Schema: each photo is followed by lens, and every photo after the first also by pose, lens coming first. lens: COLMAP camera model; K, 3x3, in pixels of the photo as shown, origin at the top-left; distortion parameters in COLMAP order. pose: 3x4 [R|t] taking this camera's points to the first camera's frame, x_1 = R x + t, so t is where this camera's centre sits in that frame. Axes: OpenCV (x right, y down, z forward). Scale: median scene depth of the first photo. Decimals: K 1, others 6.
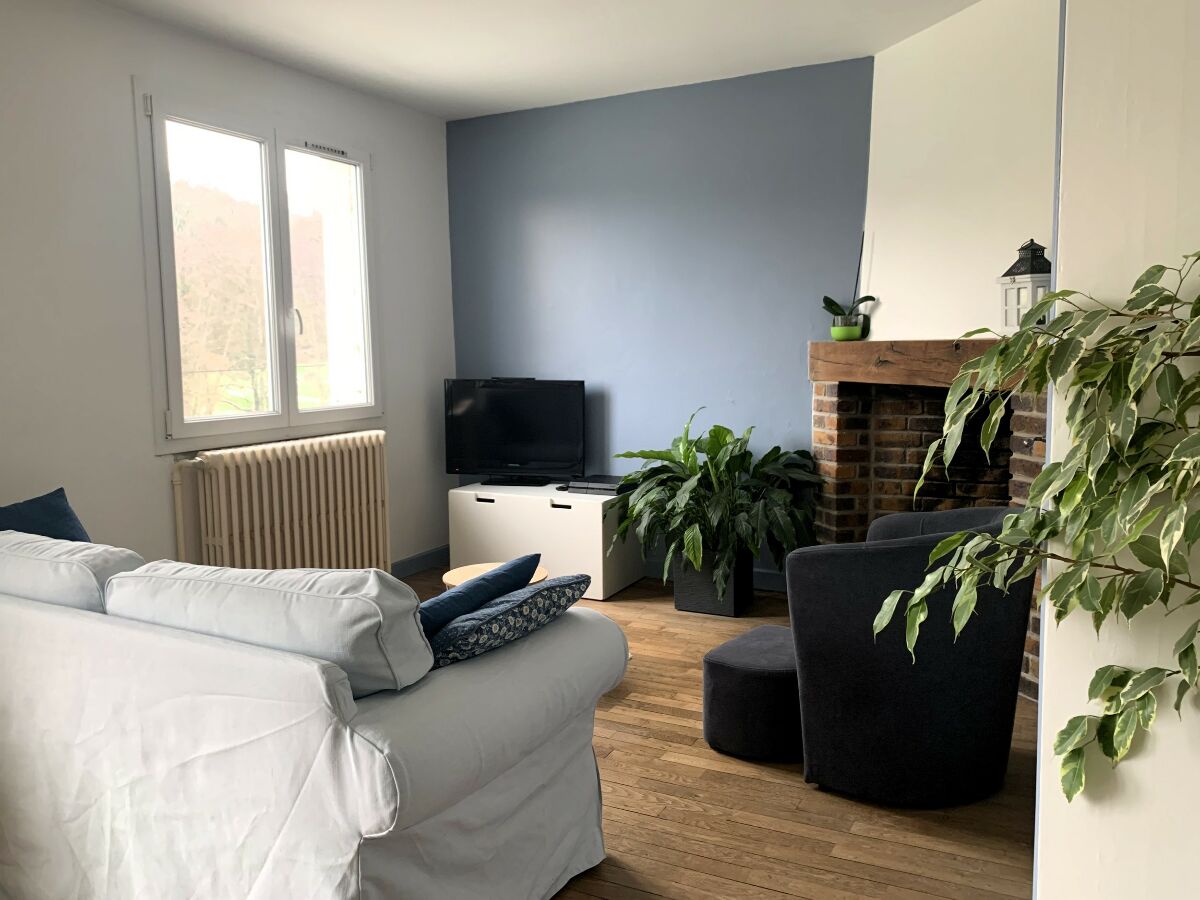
lens RADIAL K [[904.2, 0, 600.0], [0, 904.2, 450.0], [0, 0, 1]] dist [0.095489, -0.131883]
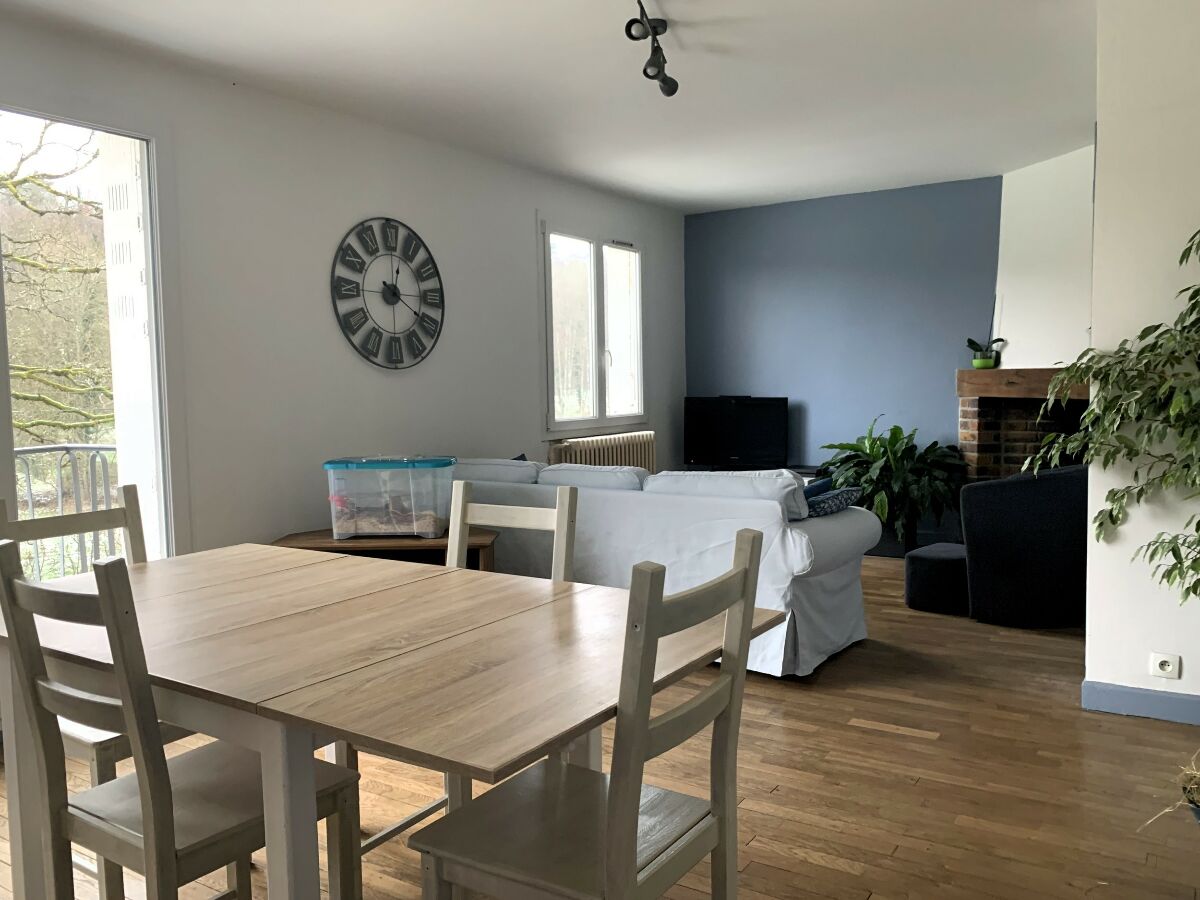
lens RADIAL K [[933.8, 0, 600.0], [0, 933.8, 450.0], [0, 0, 1]] dist [0.001112, -0.004250]
pose [[0.995134, 0.006838, -0.098298, -0.192087], [-0.010480, 0.999276, -0.036586, 0.070351], [0.097977, 0.037438, 0.994484, -0.537760]]
